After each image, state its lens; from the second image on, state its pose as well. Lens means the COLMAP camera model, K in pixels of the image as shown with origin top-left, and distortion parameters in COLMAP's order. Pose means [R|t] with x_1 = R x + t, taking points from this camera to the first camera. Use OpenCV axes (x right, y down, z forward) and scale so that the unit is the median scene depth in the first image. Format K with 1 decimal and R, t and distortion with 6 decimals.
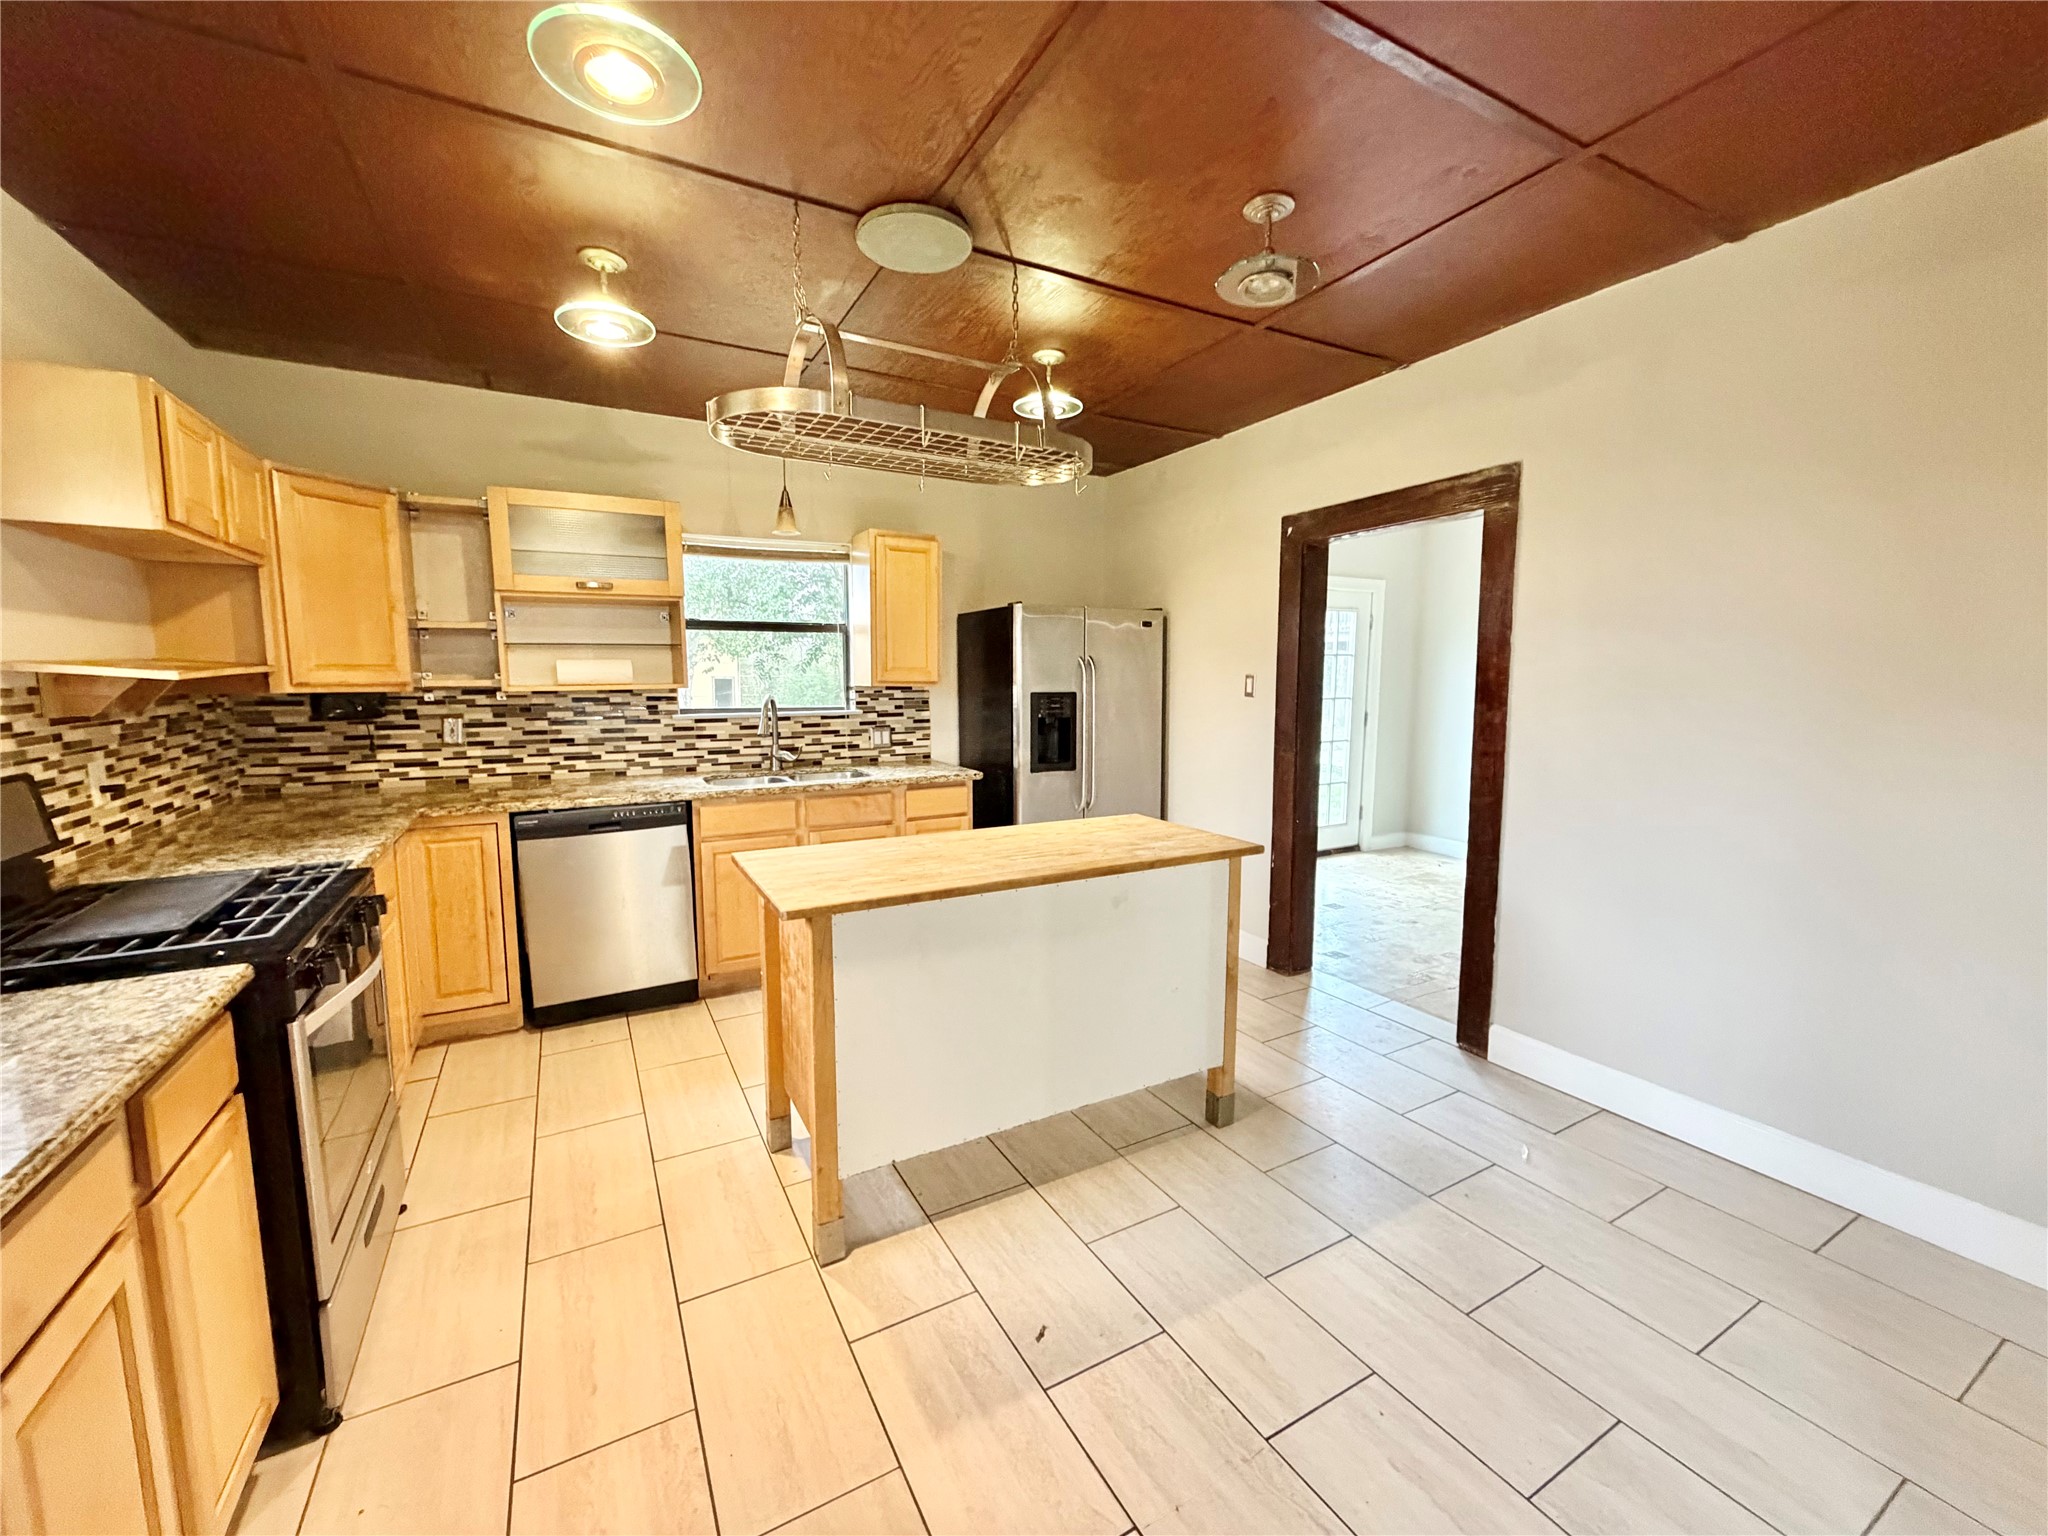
lens RADIAL K [[817.8, 0, 1022.3], [0, 817.8, 767.9], [0, 0, 1]] dist [-0.002028, -0.000100]
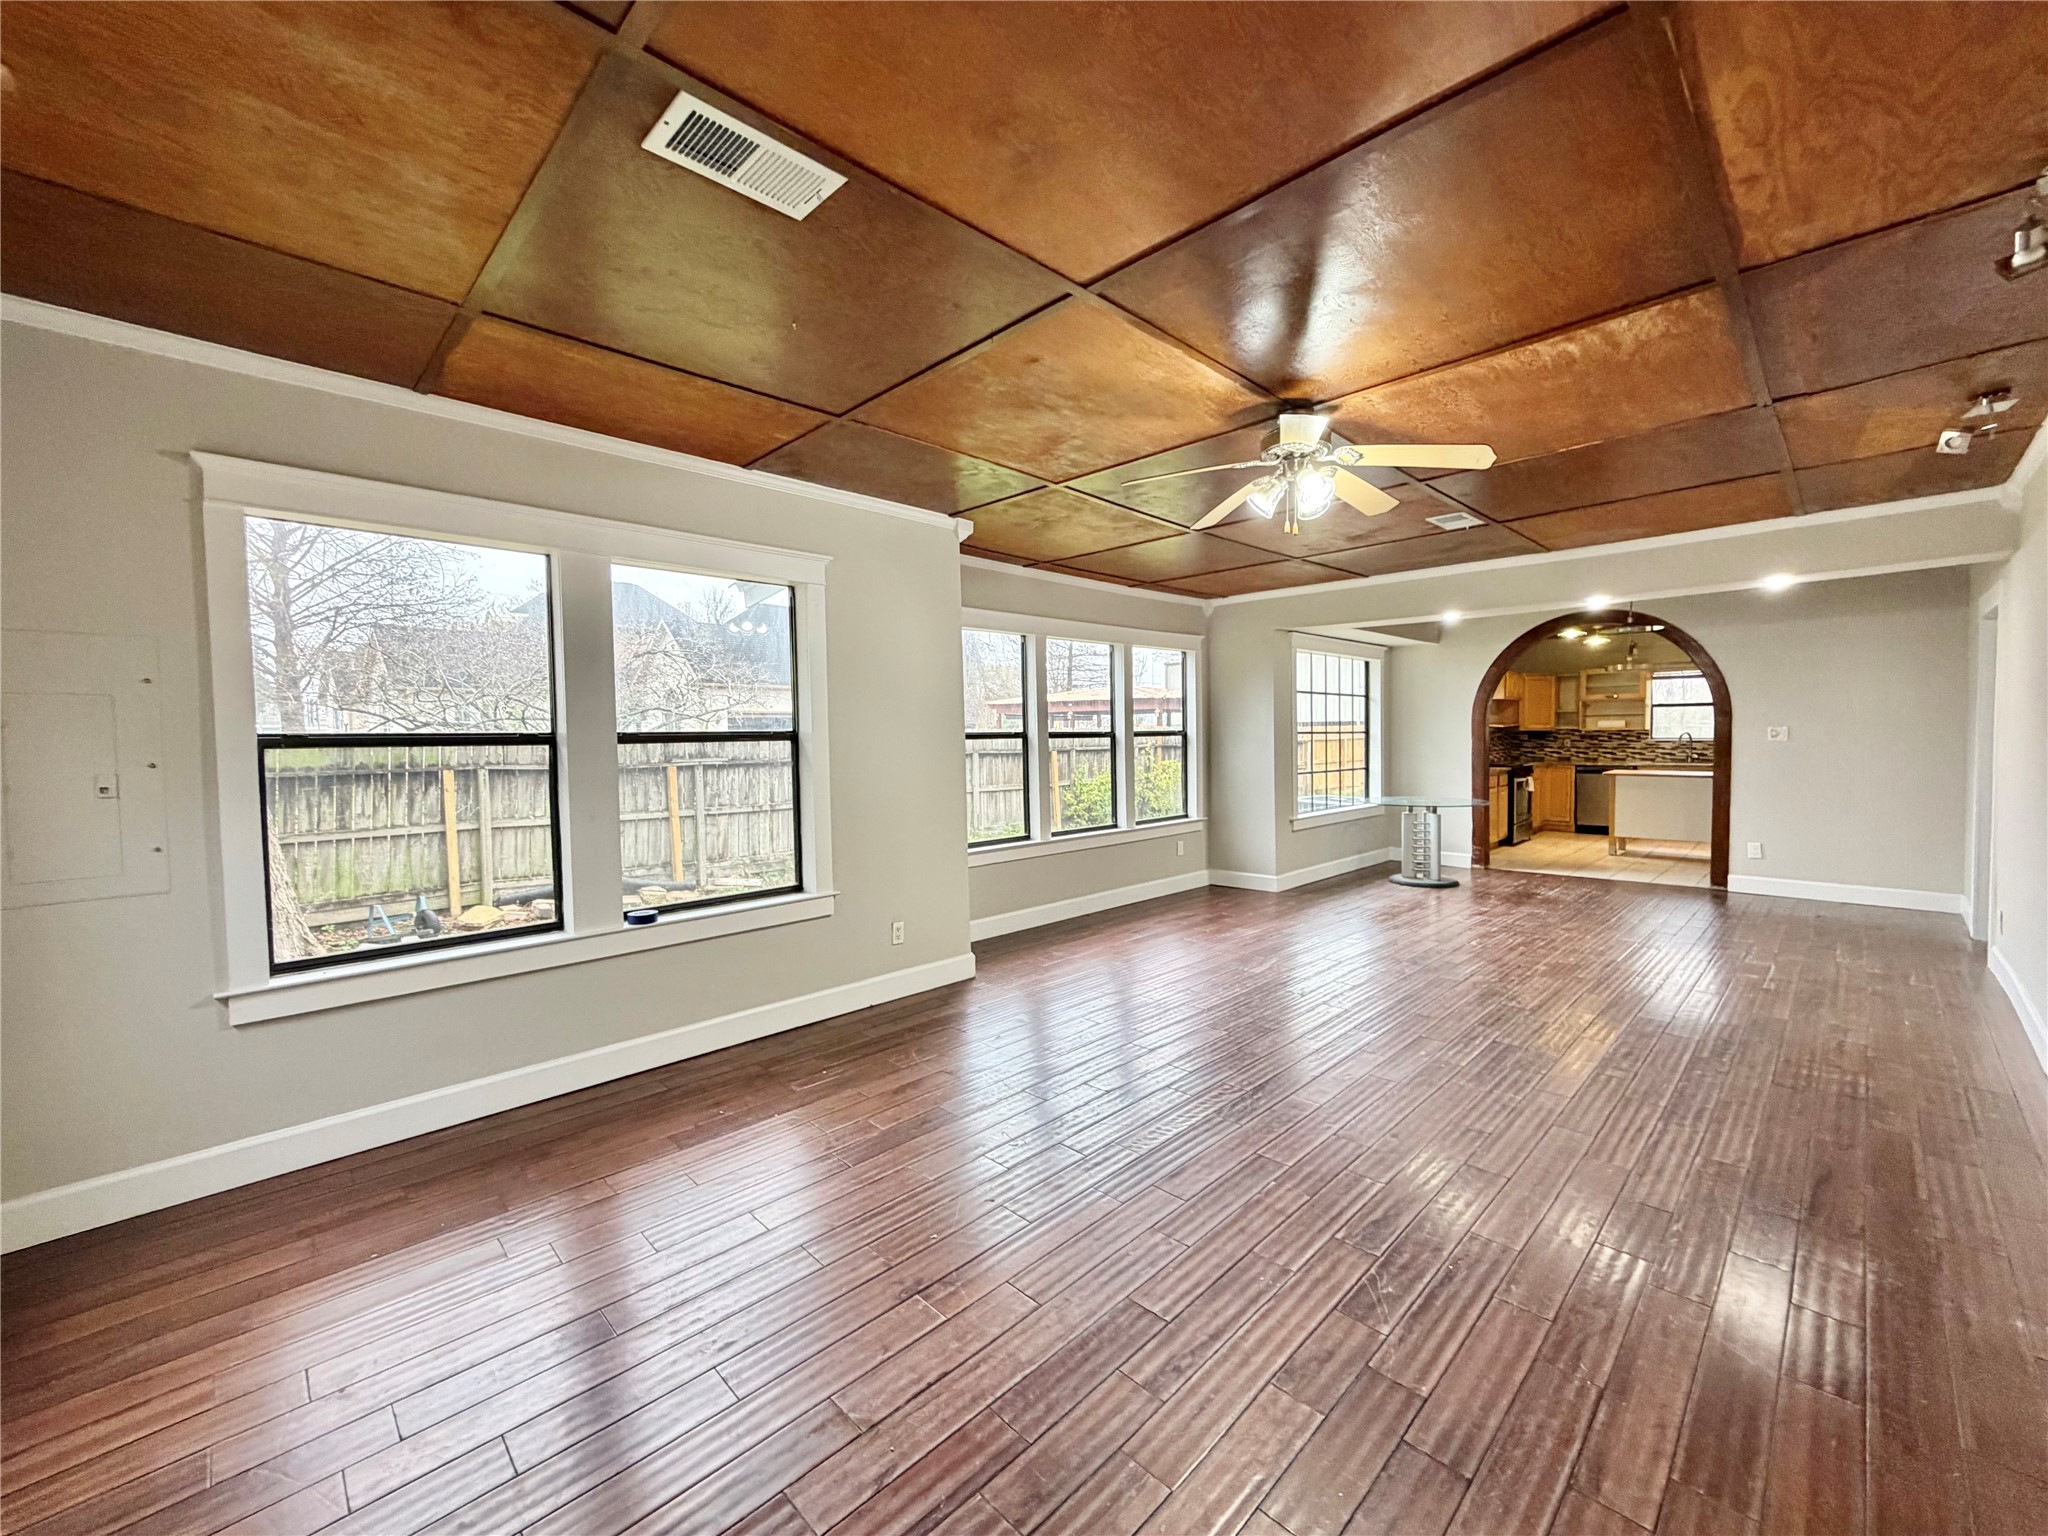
lens RADIAL K [[817.8, 0, 1022.3], [0, 817.8, 767.9], [0, 0, 1]] dist [-0.002028, -0.000100]
pose [[0.268470, 0.041631, -0.962388, 1.745120], [-0.096557, 0.995197, 0.016114, 0.199046], [0.958436, 0.088599, 0.271201, -1.834928]]
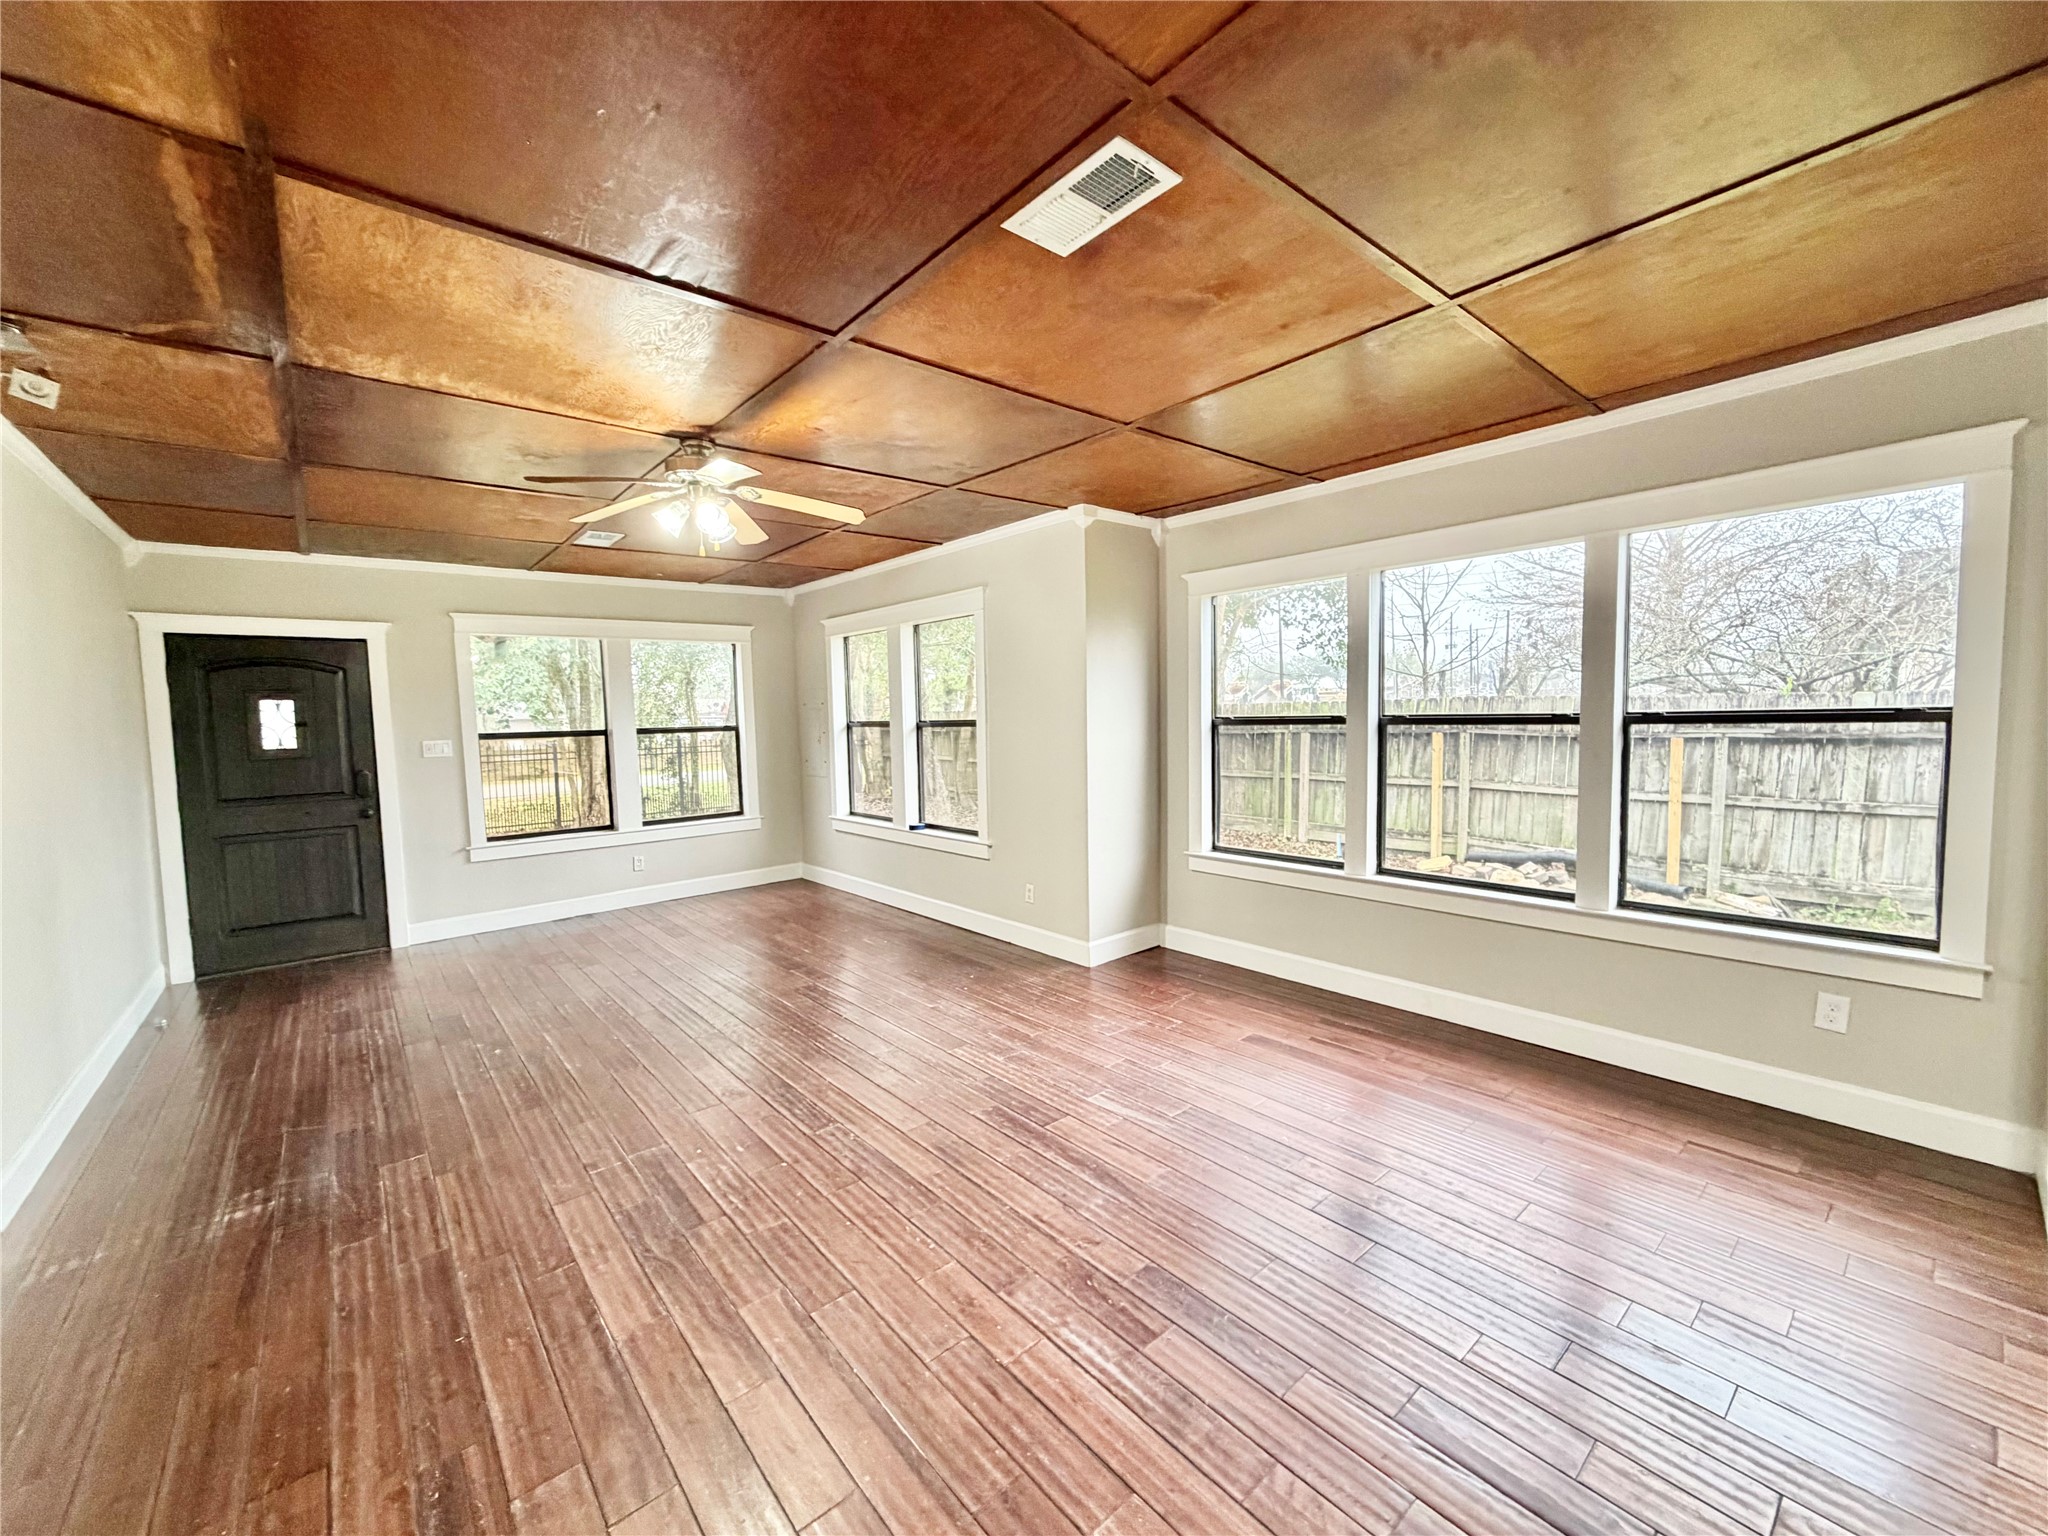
lens RADIAL K [[817.8, 0, 1022.3], [0, 817.8, 767.9], [0, 0, 1]] dist [-0.002028, -0.000100]
pose [[-0.978973, 0.043719, -0.199248, 0.858197], [0.007531, 0.983843, 0.178873, 0.020840], [0.203849, 0.173611, -0.963486, -0.395729]]
